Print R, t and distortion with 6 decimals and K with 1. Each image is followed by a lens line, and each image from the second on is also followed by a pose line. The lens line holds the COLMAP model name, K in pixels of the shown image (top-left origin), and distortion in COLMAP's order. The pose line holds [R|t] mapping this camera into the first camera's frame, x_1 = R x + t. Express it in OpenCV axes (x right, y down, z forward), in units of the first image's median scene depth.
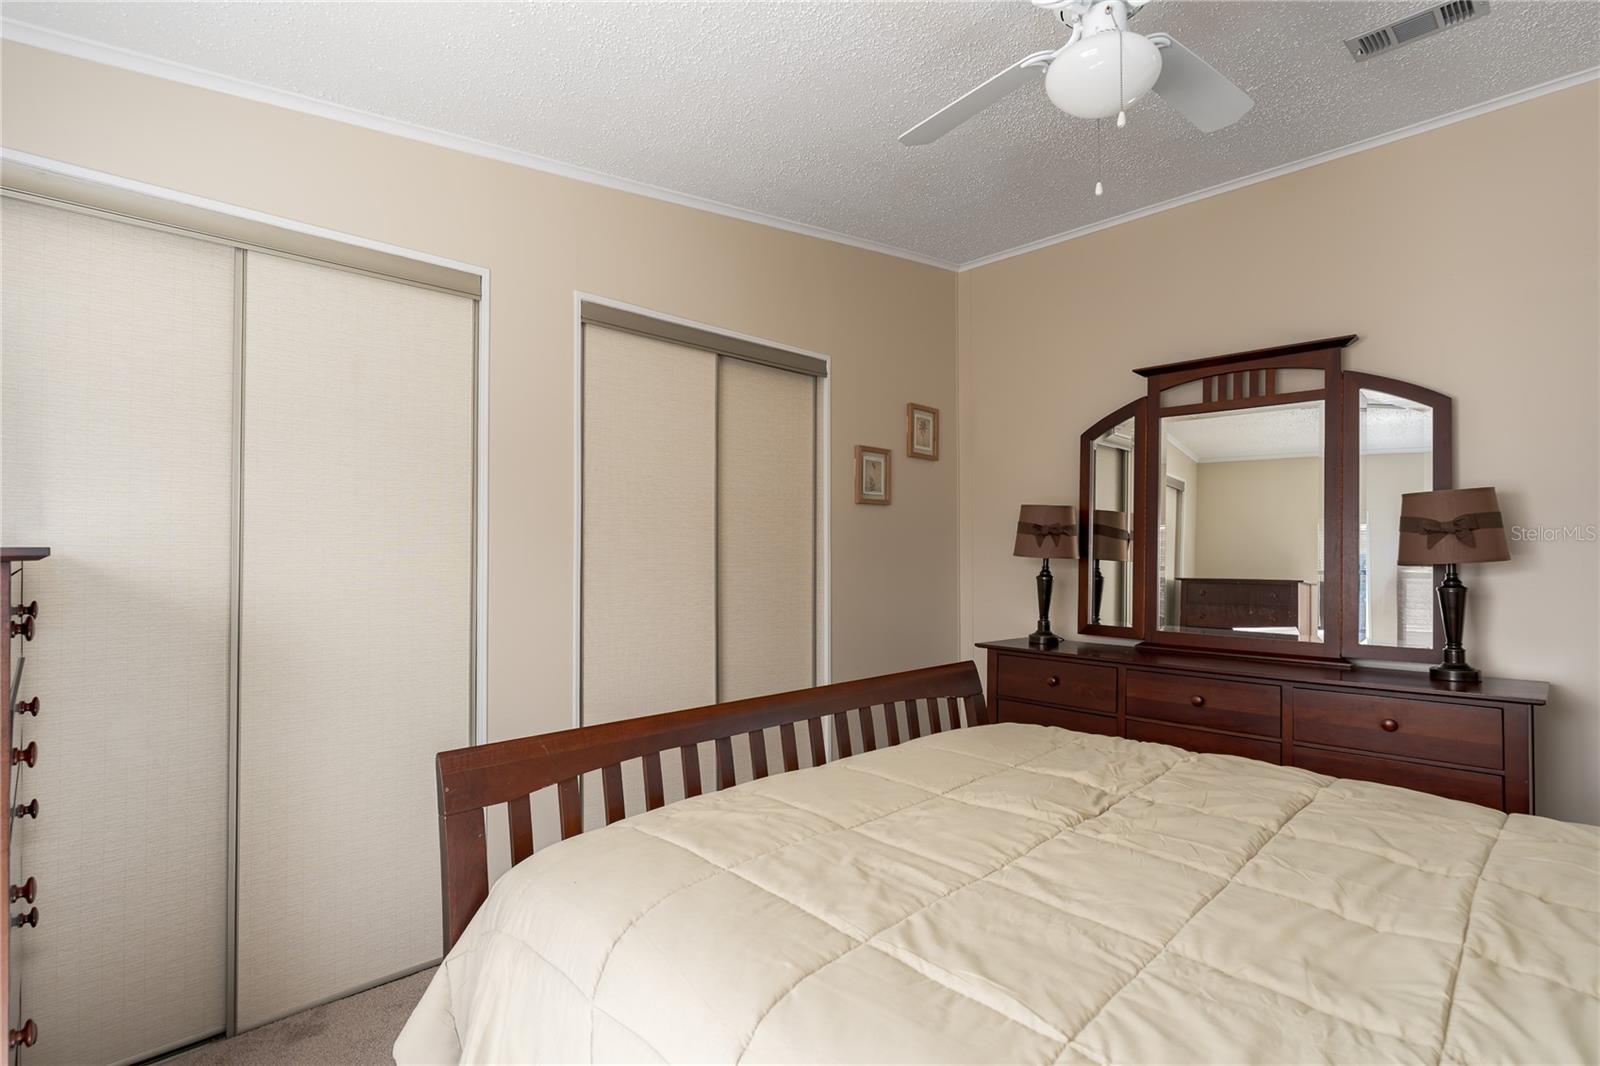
lens RADIAL K [[775.7, 0, 800.0], [0, 775.7, 533.0], [0, 0, 1]] dist [0.000060, 0.000089]
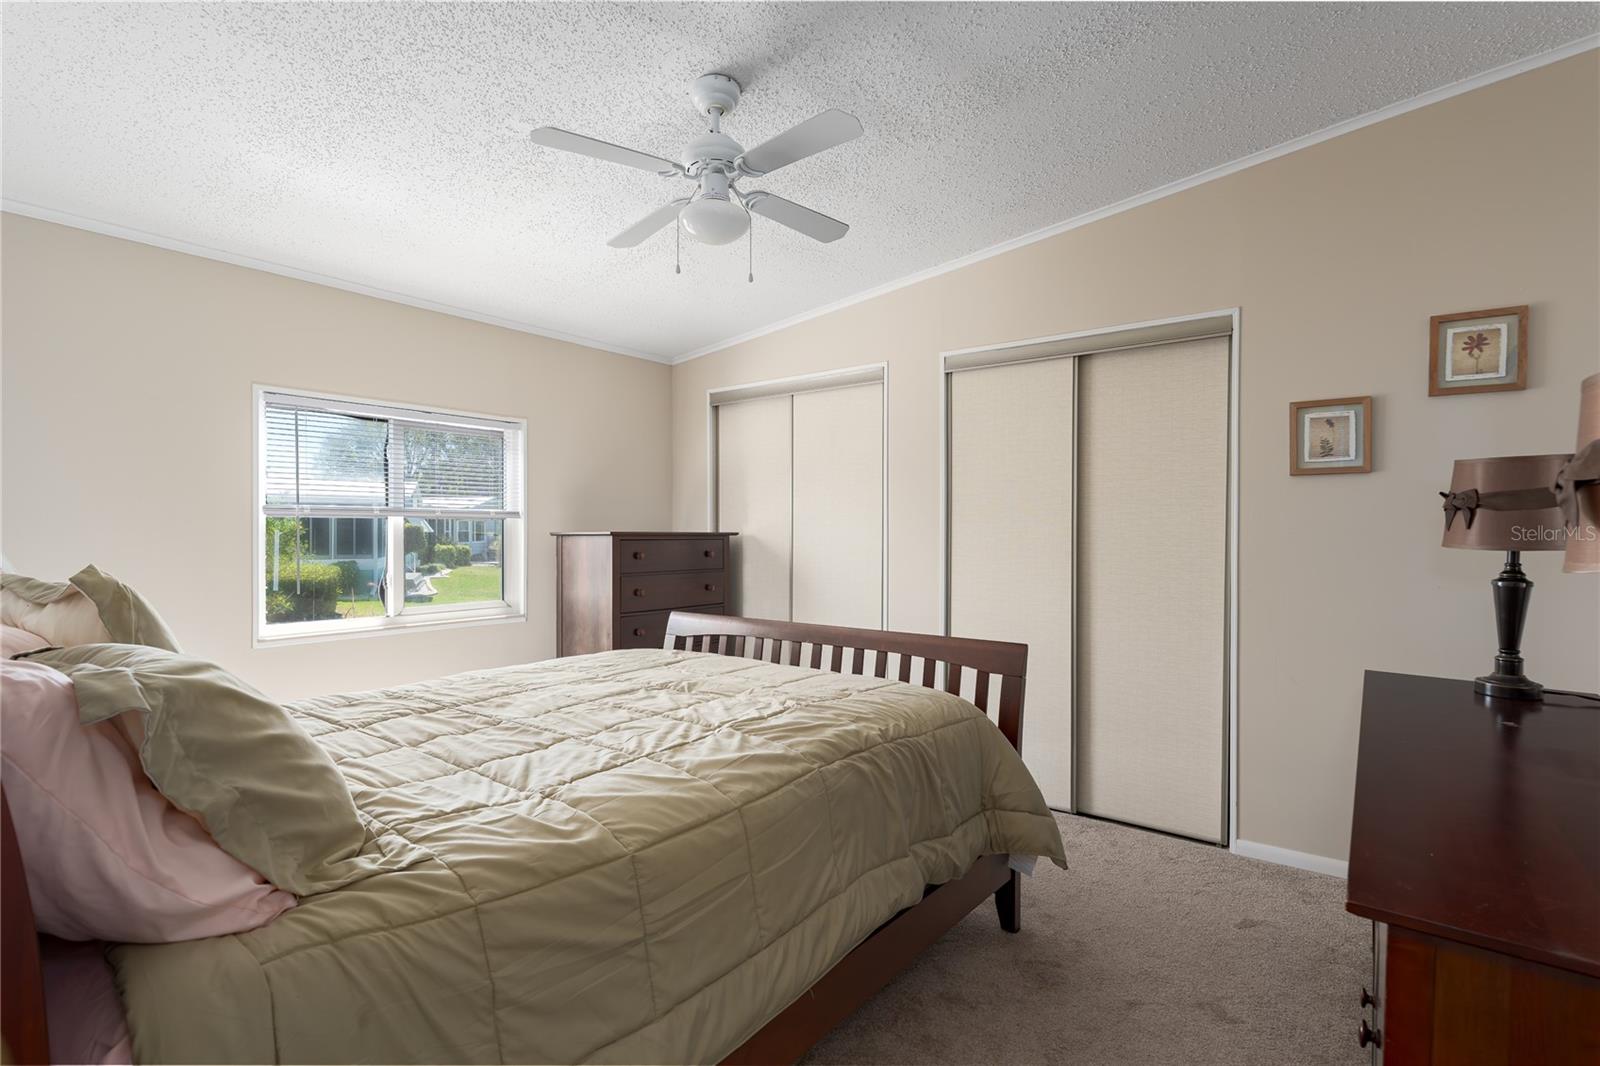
lens RADIAL K [[775.7, 0, 800.0], [0, 775.7, 533.0], [0, 0, 1]] dist [0.000060, 0.000089]
pose [[0.119069, 0.002722, -0.992882, 0.822815], [0.011683, 0.999923, 0.004142, 0.012248], [0.992817, -0.012093, 0.119028, 0.410339]]
